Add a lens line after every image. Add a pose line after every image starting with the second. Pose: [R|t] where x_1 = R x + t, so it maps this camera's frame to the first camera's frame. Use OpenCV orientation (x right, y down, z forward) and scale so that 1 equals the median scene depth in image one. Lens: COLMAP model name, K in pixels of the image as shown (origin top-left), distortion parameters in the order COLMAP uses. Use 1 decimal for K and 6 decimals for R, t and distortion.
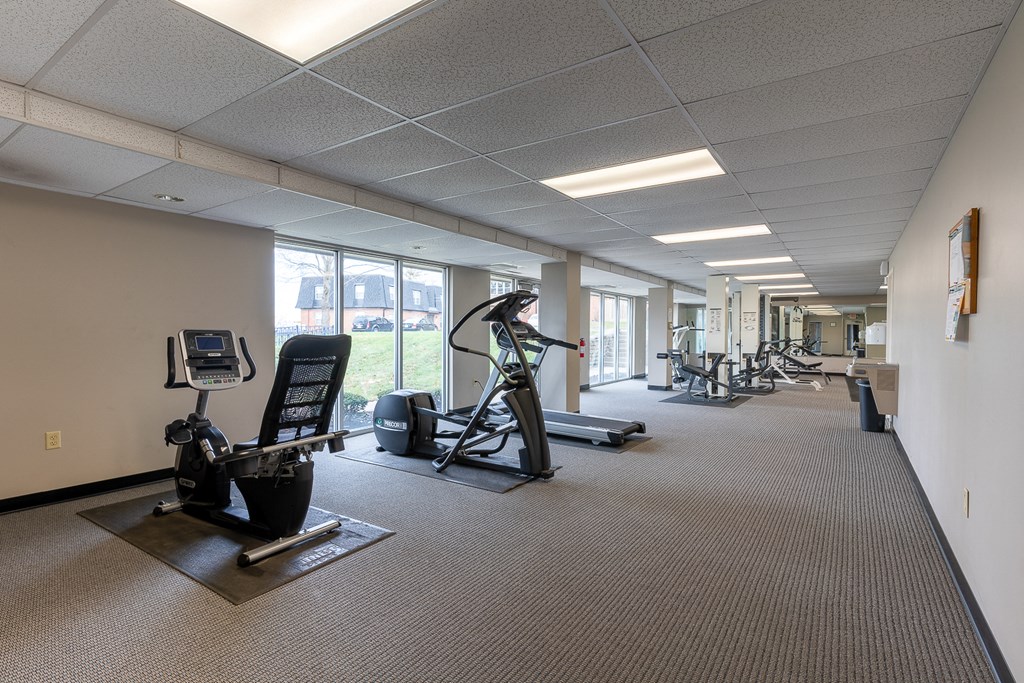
lens RADIAL K [[489.0, 0, 512.0], [0, 489.0, 341.5], [0, 0, 1]] dist [-0.000937, 0.000133]
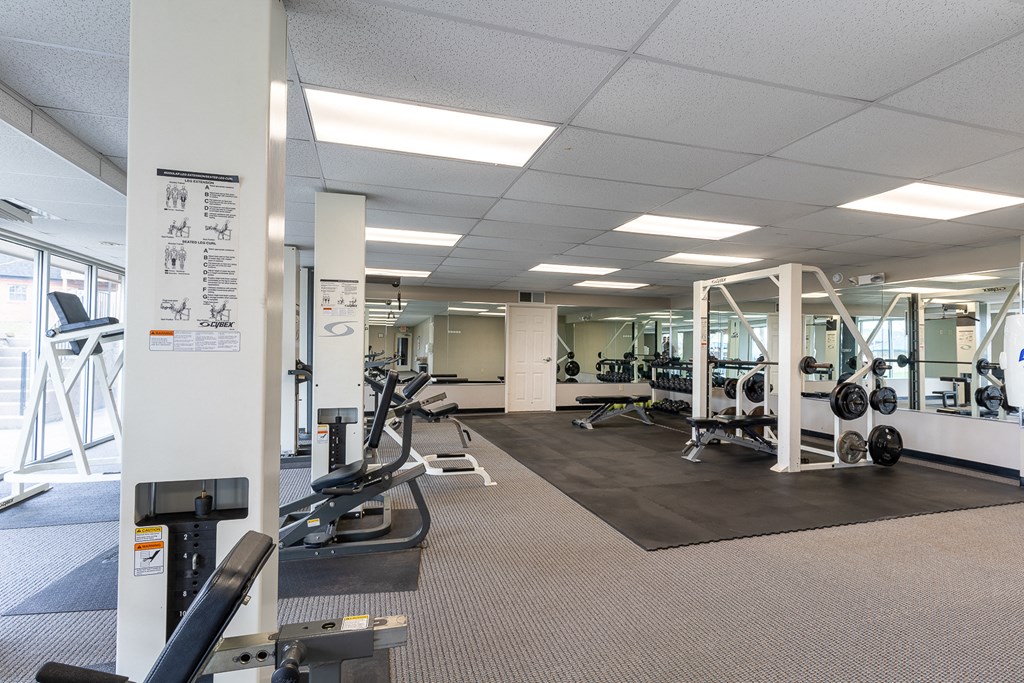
lens RADIAL K [[489.0, 0, 512.0], [0, 489.0, 341.5], [0, 0, 1]] dist [-0.000937, 0.000133]
pose [[0.628671, 0.010113, 0.777606, 0.311508], [0.012137, 0.999666, -0.022814, -0.011250], [-0.777577, 0.023780, 0.628338, 0.720204]]
